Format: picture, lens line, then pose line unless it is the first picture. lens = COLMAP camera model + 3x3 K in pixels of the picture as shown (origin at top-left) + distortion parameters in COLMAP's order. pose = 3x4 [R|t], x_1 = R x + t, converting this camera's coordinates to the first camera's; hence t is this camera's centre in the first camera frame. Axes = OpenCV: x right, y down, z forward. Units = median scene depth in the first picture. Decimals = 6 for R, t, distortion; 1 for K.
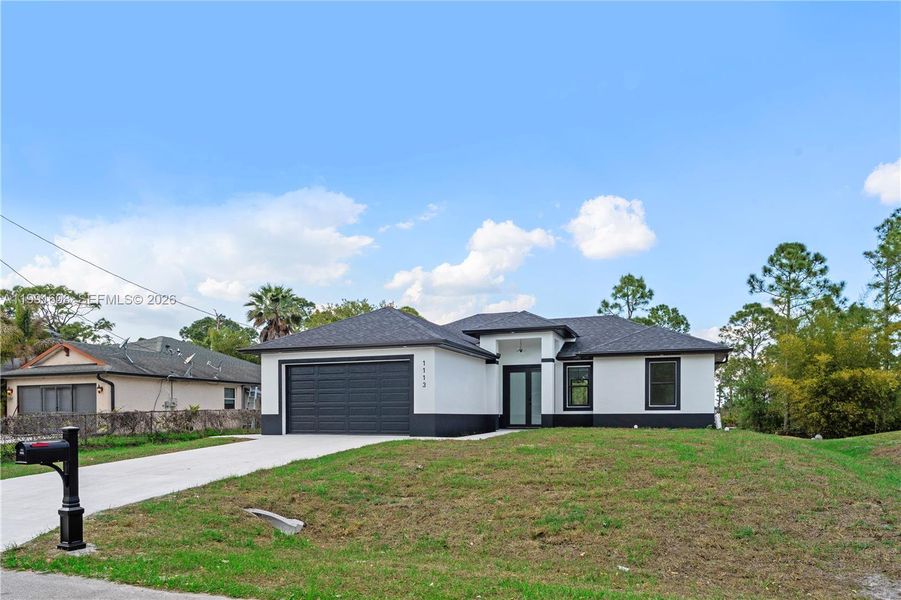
lens RADIAL K [[623.0, 0, 436.3], [0, 623.0, 428.9], [0, 0, 1]] dist [0.006853, -0.000421]
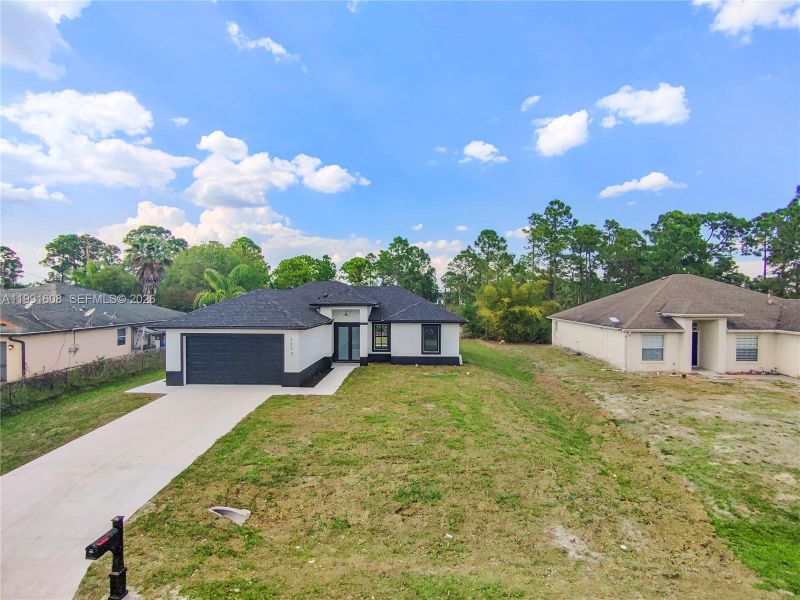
lens RADIAL K [[420.3, 0, 400.5], [0, 420.3, 307.8], [0, 0, 1]] dist [0.006805, 0.002191]
pose [[0.945652, -0.010078, 0.325025, -0.088297], [0.006134, 0.999895, 0.013156, -0.171114], [-0.325123, -0.010447, 0.945614, -0.059779]]
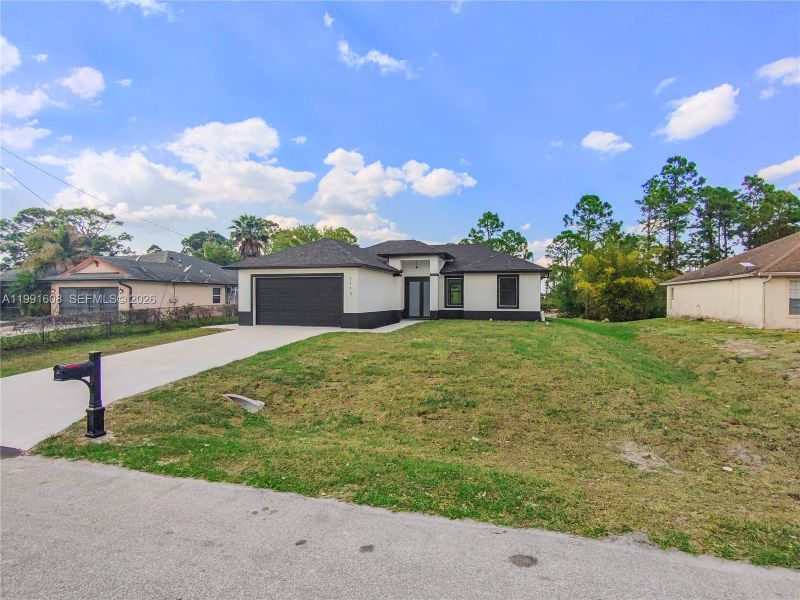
lens RADIAL K [[420.3, 0, 398.7], [0, 420.3, 303.7], [0, 0, 1]] dist [0.006805, 0.002191]
pose [[0.996397, 0.002536, 0.084772, 0.007632], [-0.002034, 0.999980, -0.006009, -0.035344], [-0.084785, 0.005815, 0.996382, -0.006889]]
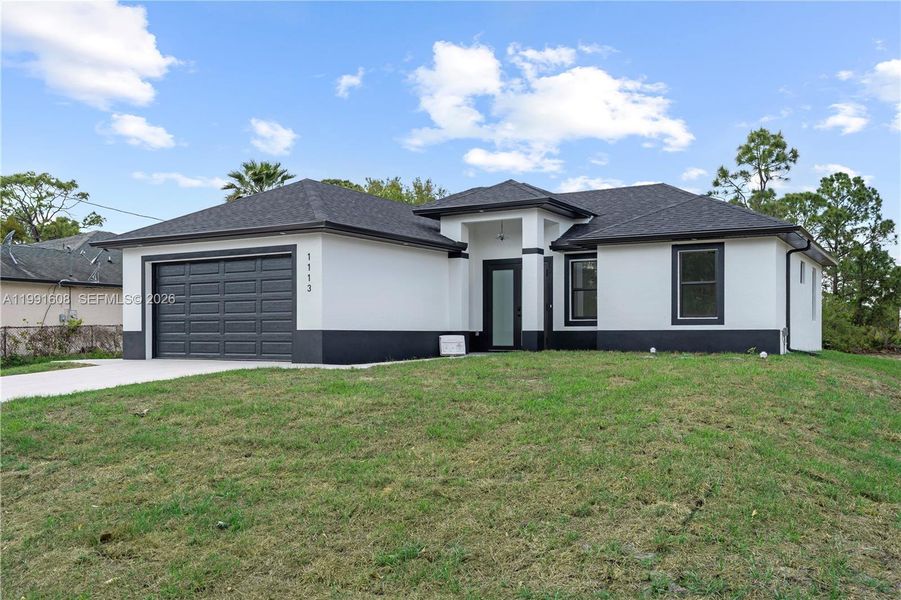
lens RADIAL K [[814.6, 0, 440.6], [0, 814.6, 348.4], [0, 0, 1]] dist [-0.002221, 0.001912]
pose [[0.986378, 0.003620, -0.164456, 0.236414], [-0.004104, 0.999988, -0.002607, -0.002297], [0.164444, 0.003246, 0.986381, 0.120861]]
